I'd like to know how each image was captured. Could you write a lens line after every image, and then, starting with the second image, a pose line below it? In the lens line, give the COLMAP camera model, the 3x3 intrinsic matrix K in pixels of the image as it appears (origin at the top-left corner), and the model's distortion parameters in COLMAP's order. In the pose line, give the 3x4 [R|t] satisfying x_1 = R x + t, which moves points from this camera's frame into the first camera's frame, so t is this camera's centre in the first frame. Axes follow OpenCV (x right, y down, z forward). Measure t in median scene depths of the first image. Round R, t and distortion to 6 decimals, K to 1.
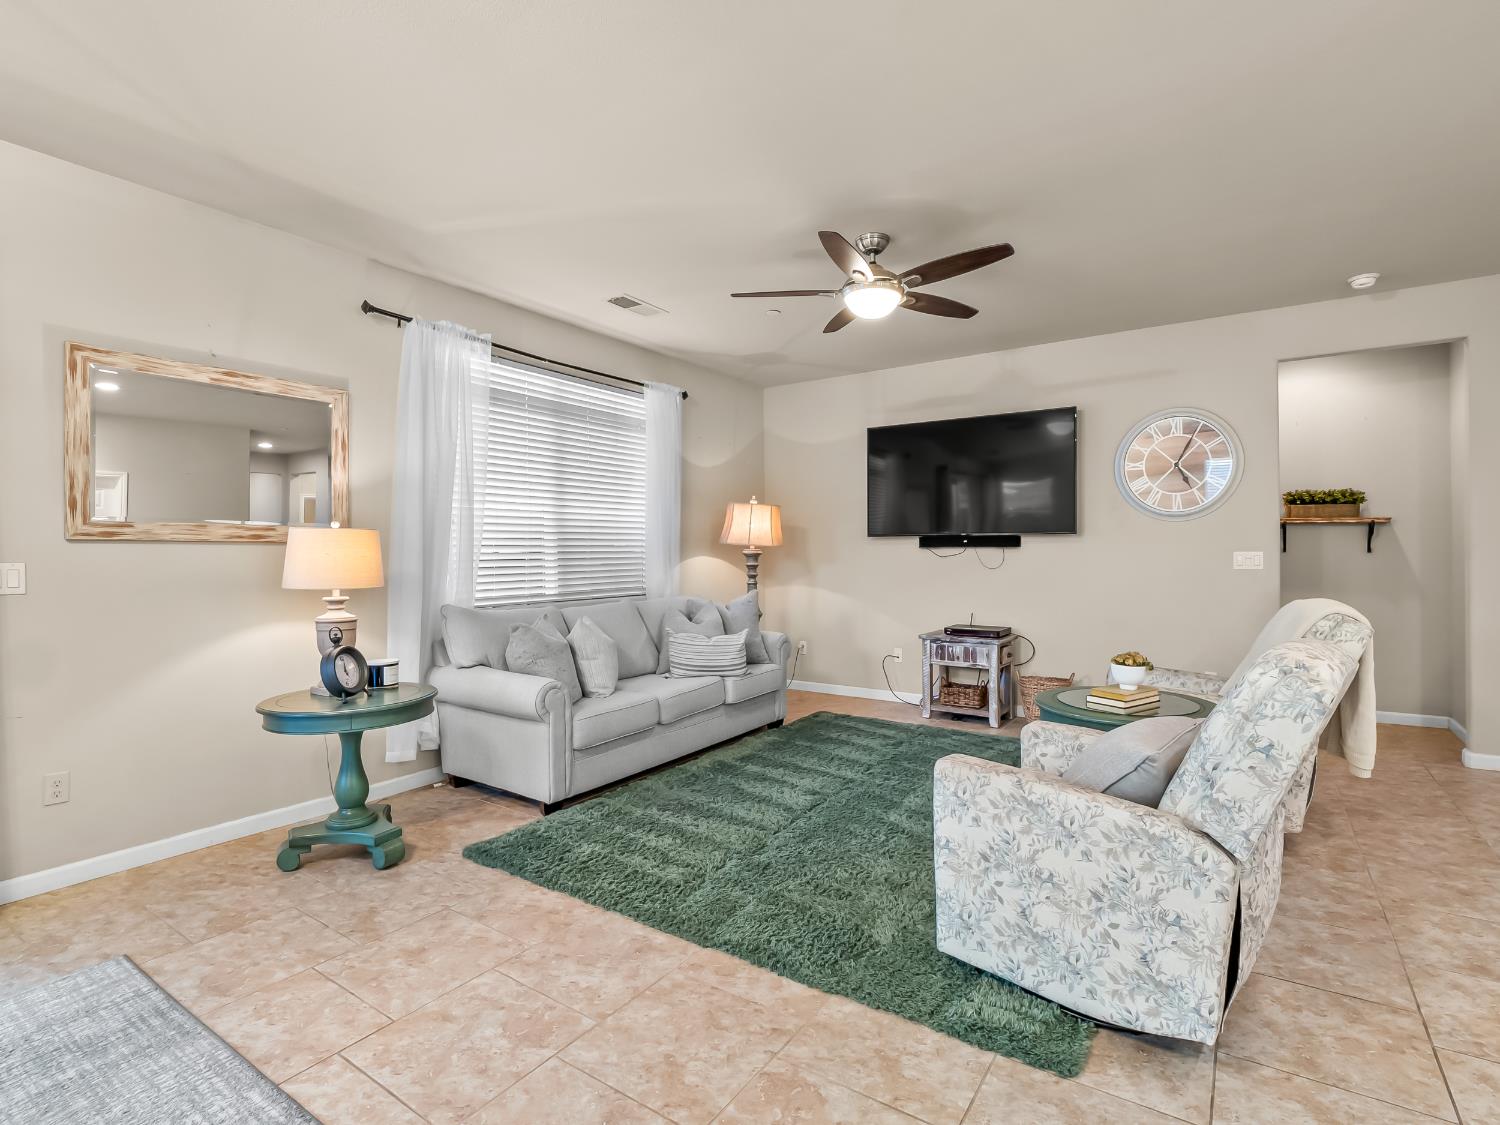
lens RADIAL K [[738.7, 0, 750.0], [0, 738.7, 562.5], [0, 0, 1]] dist [-0.001717, 0.000217]
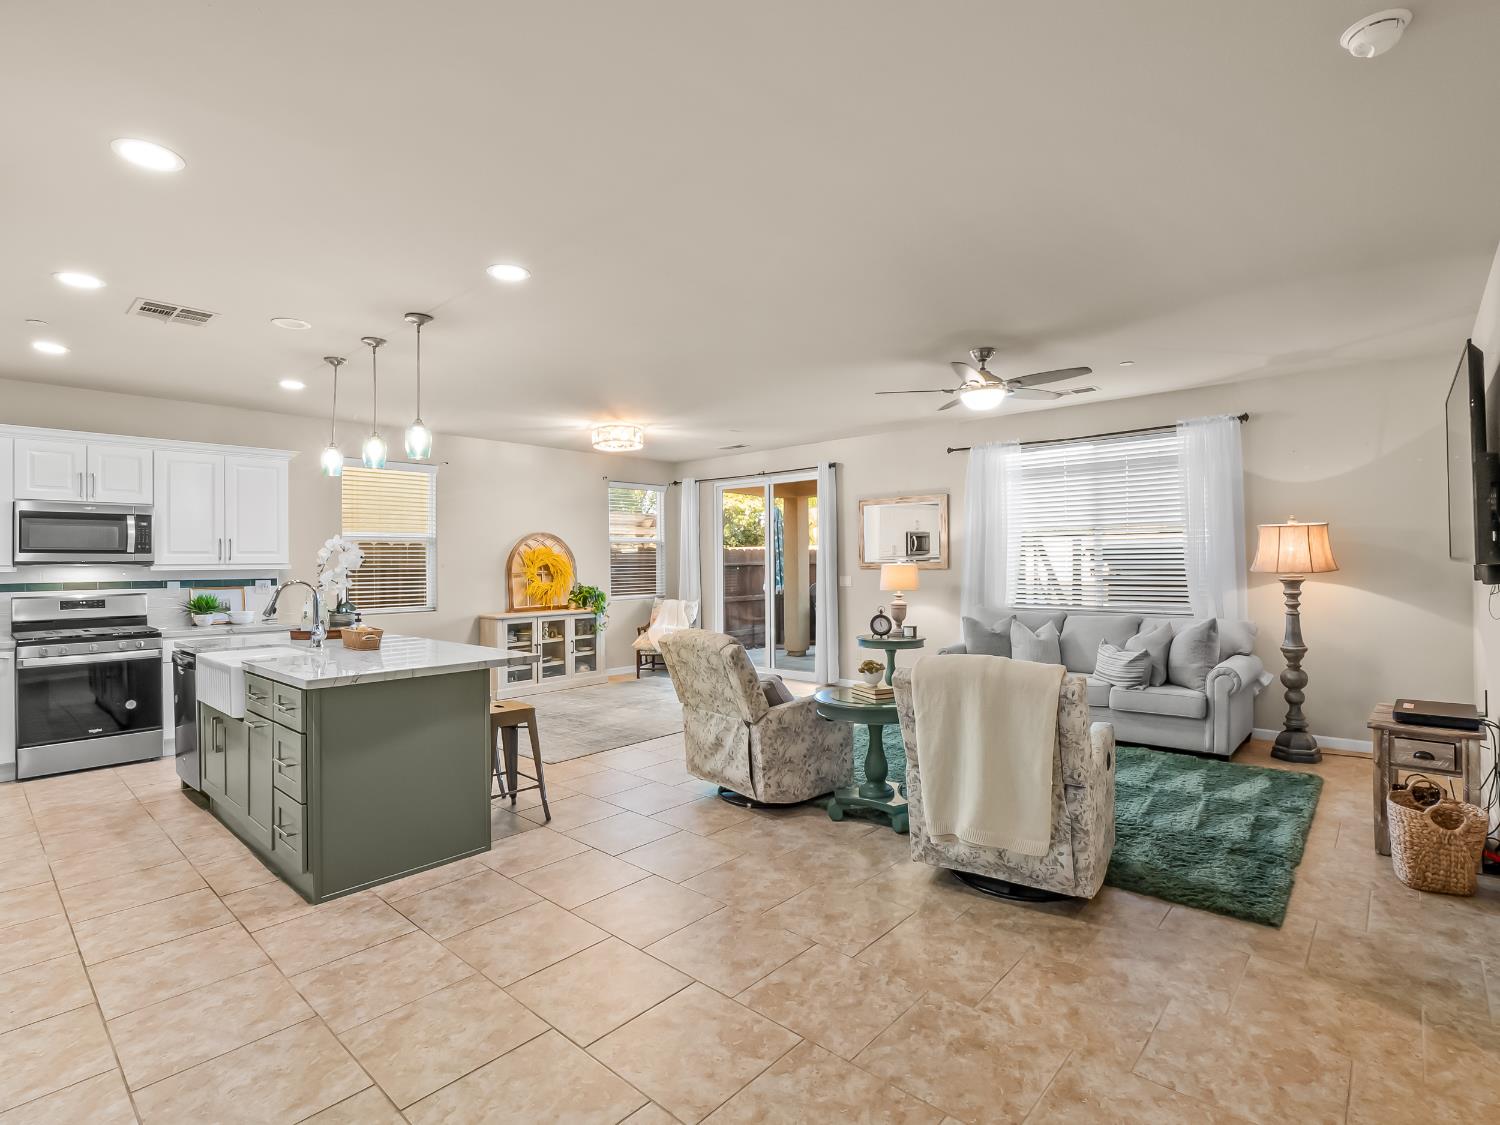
lens RADIAL K [[738.7, 0, 750.0], [0, 738.7, 562.5], [0, 0, 1]] dist [-0.001717, 0.000217]
pose [[-0.157383, 0.006252, -0.987518, 1.580933], [-0.007575, 0.999943, 0.007538, -0.056969], [0.987509, 0.008667, -0.157327, 0.810916]]
